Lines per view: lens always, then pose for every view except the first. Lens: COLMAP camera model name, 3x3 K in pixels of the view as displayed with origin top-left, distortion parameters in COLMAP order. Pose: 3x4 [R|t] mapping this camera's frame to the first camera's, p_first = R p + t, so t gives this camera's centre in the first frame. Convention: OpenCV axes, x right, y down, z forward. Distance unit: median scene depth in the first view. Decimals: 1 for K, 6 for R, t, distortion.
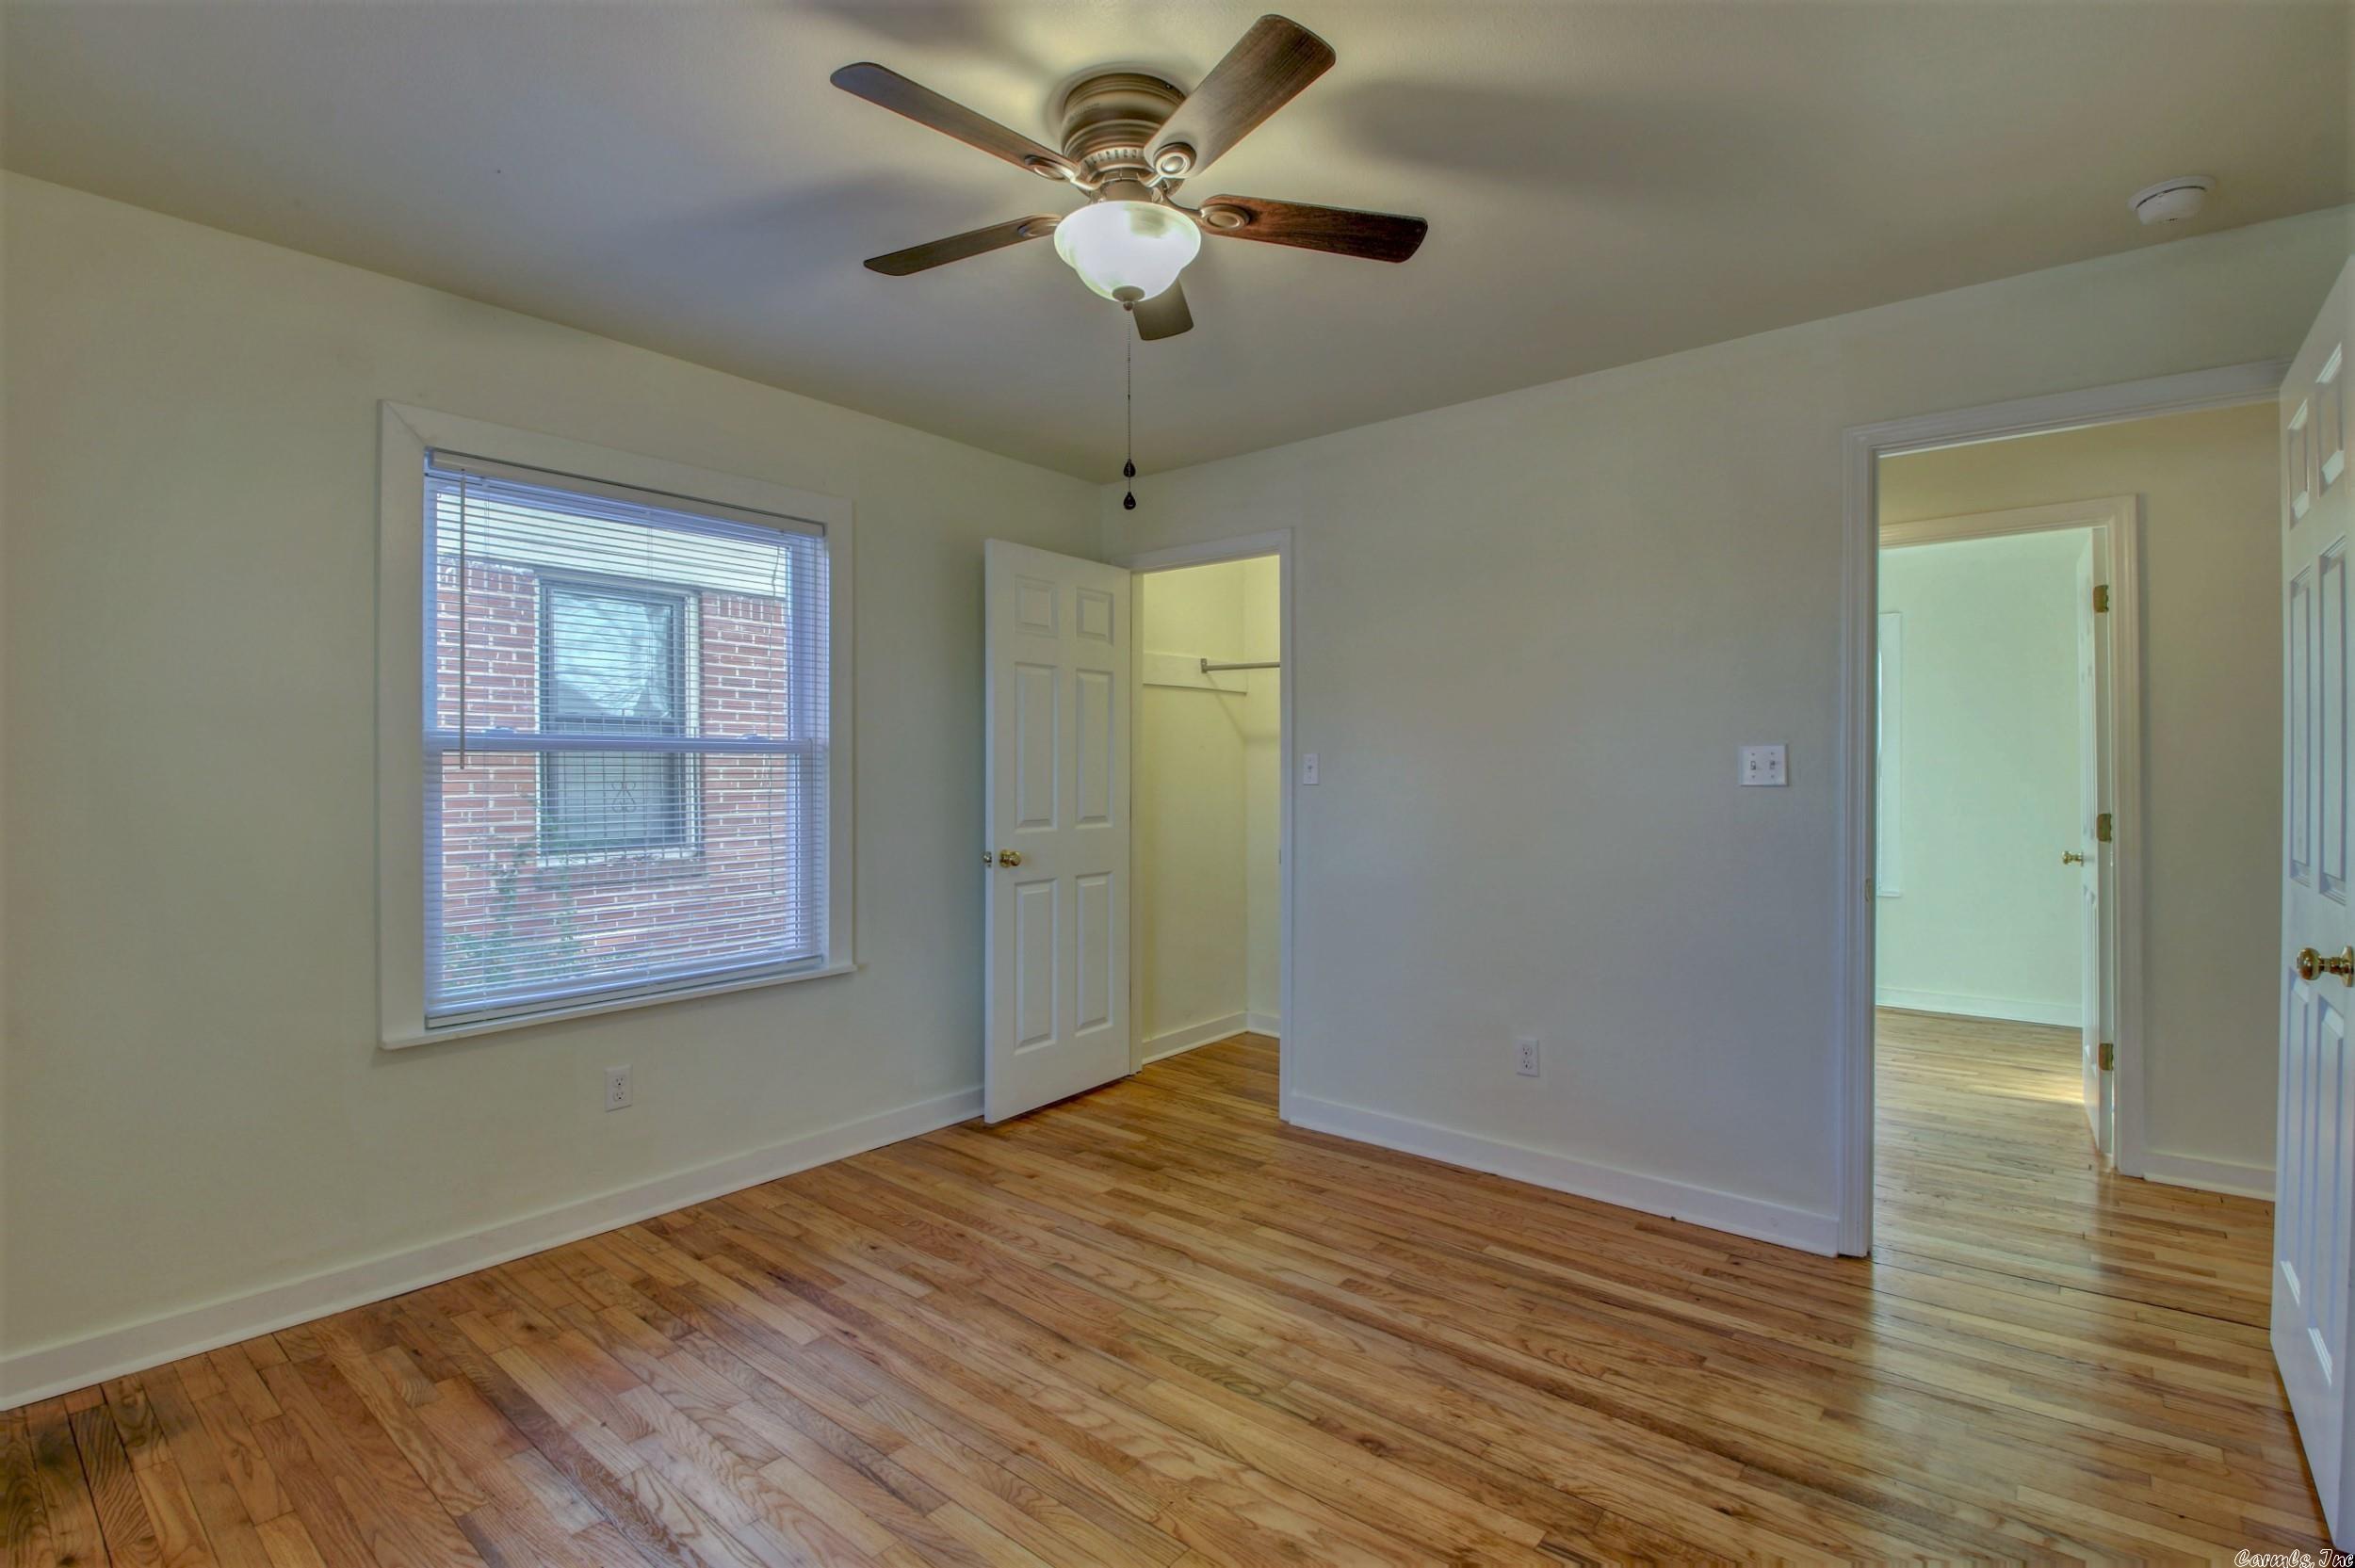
lens RADIAL K [[1105.9, 0, 1168.0], [0, 1105.9, 779.2], [0, 0, 1]] dist [-0.003734, -0.007238]
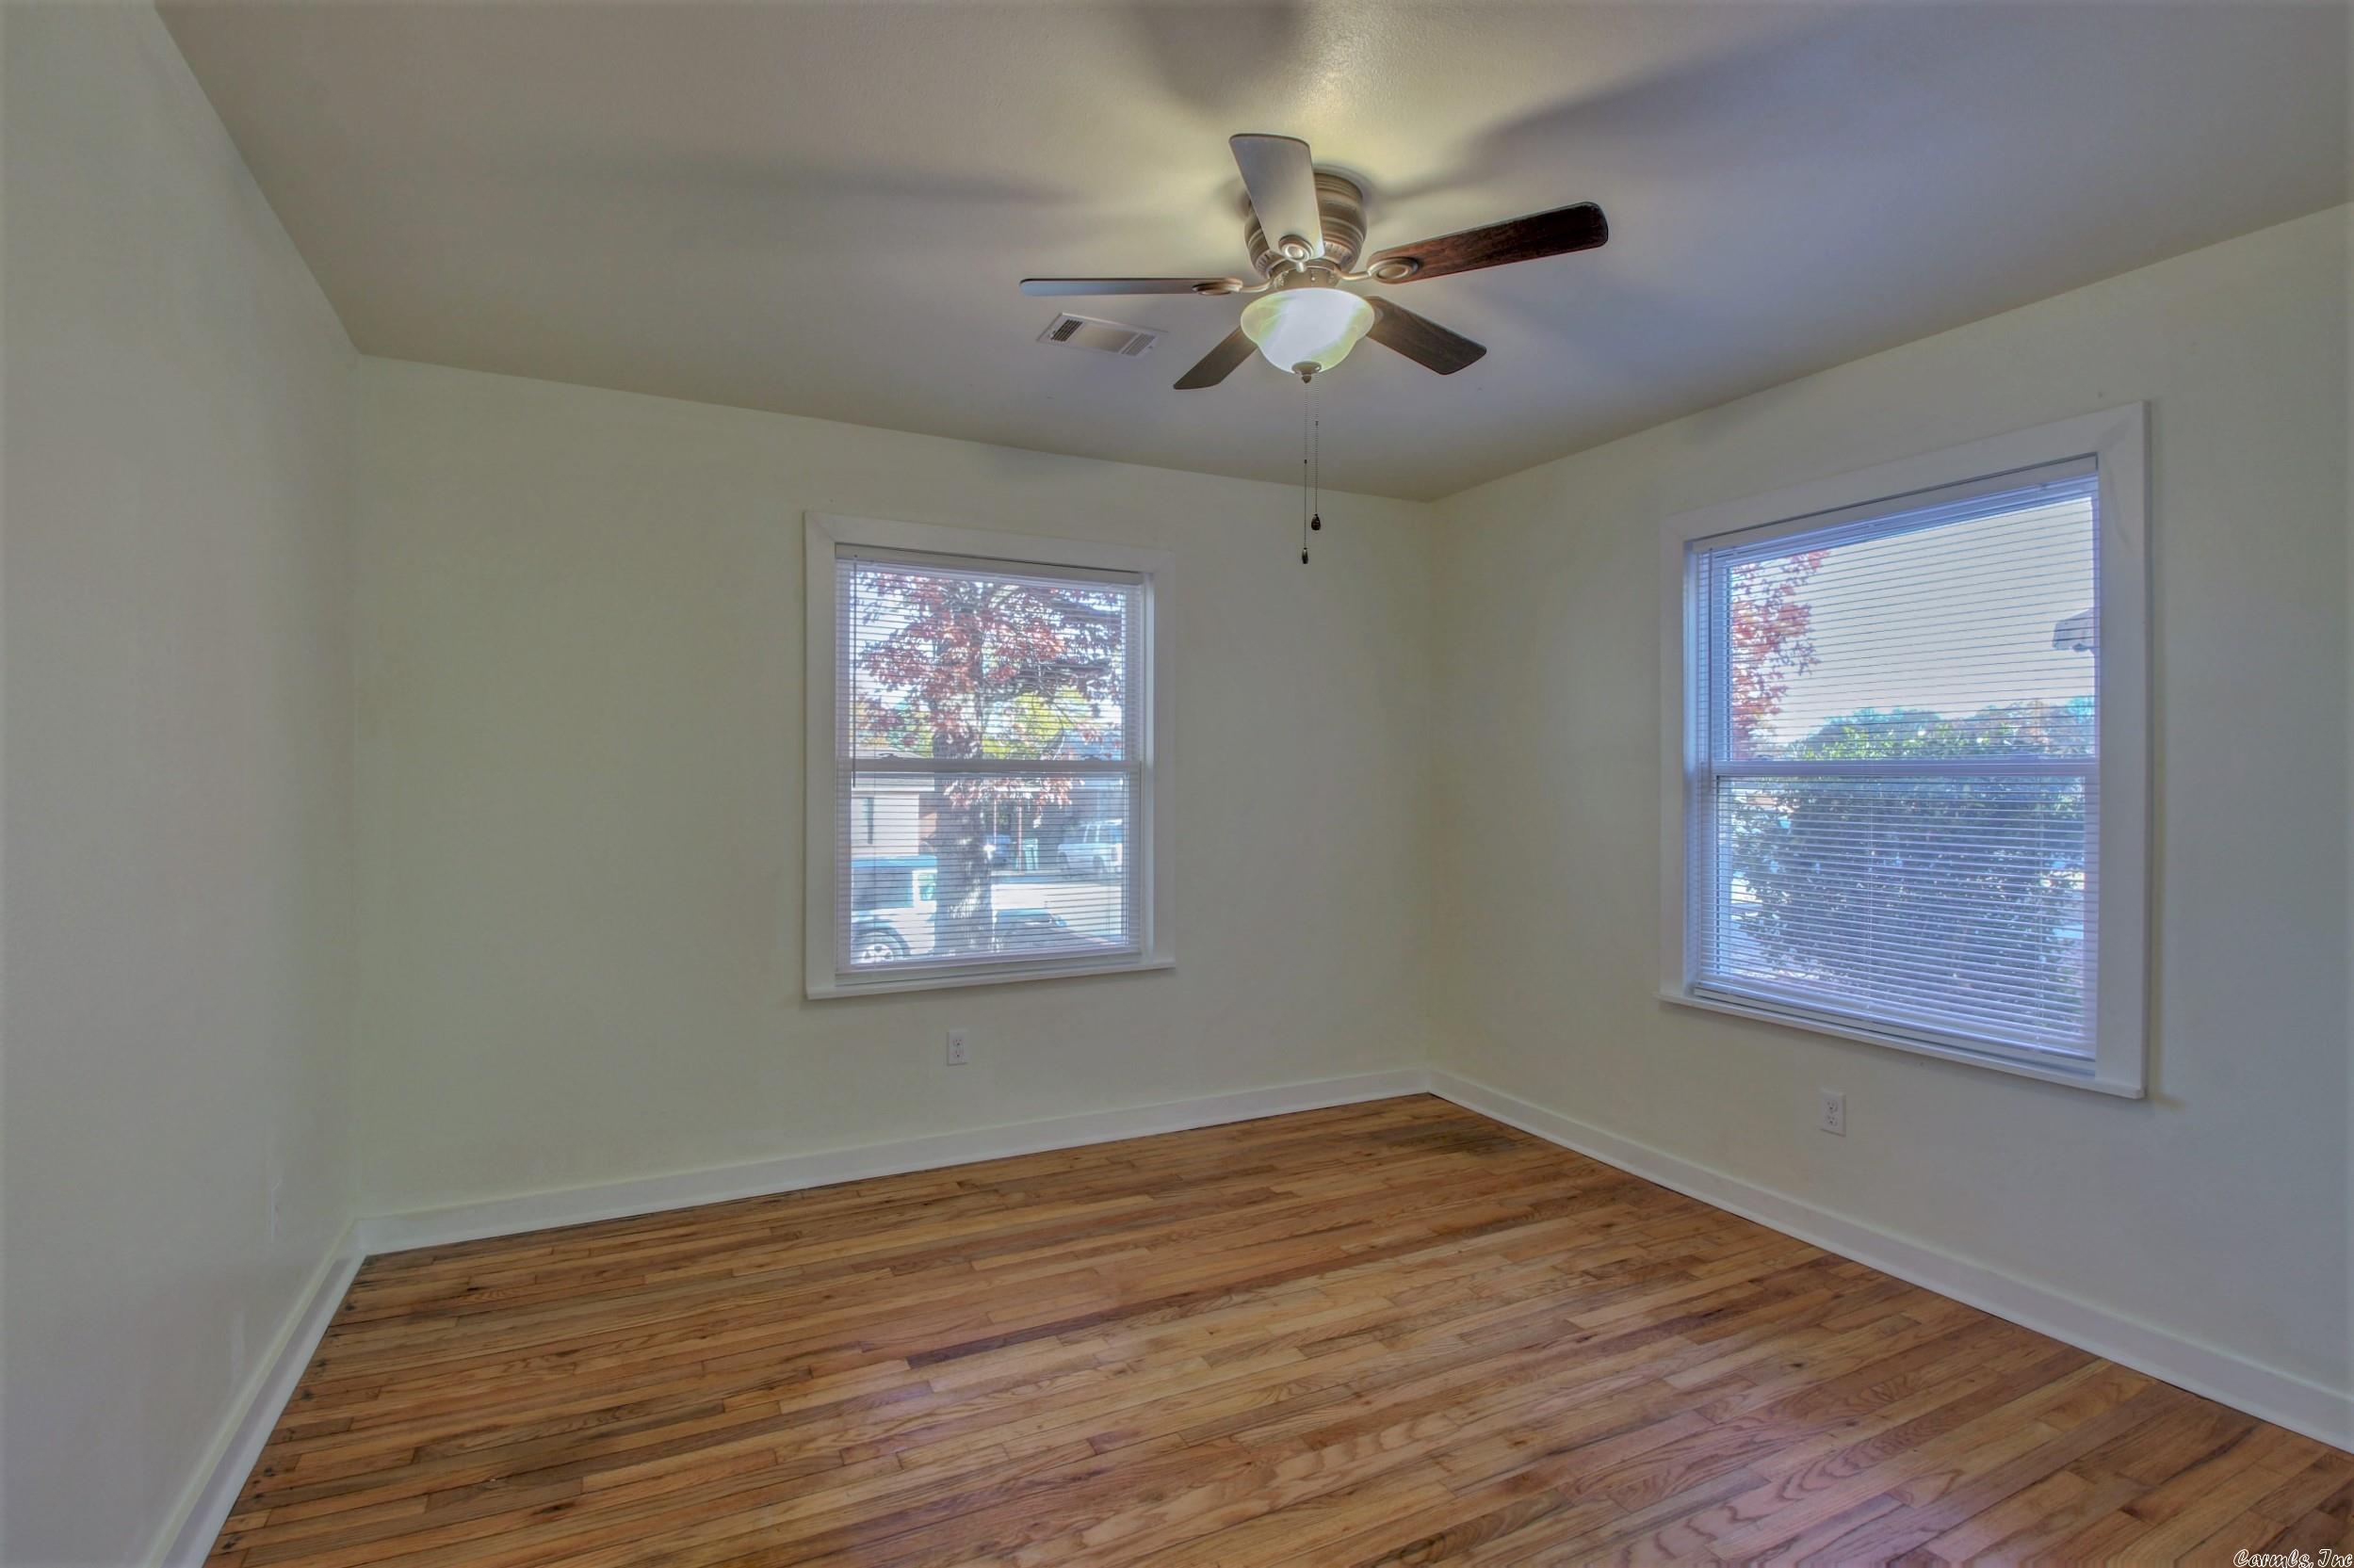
lens RADIAL K [[1105.4, 0, 1168.0], [0, 1105.4, 781.7], [0, 0, 1]] dist [-0.003734, -0.007238]
pose [[-0.402653, 0.003598, -0.915346, 0.776338], [-0.007356, 0.999947, 0.007166, -0.027204], [0.915323, 0.009619, -0.402606, 0.997680]]
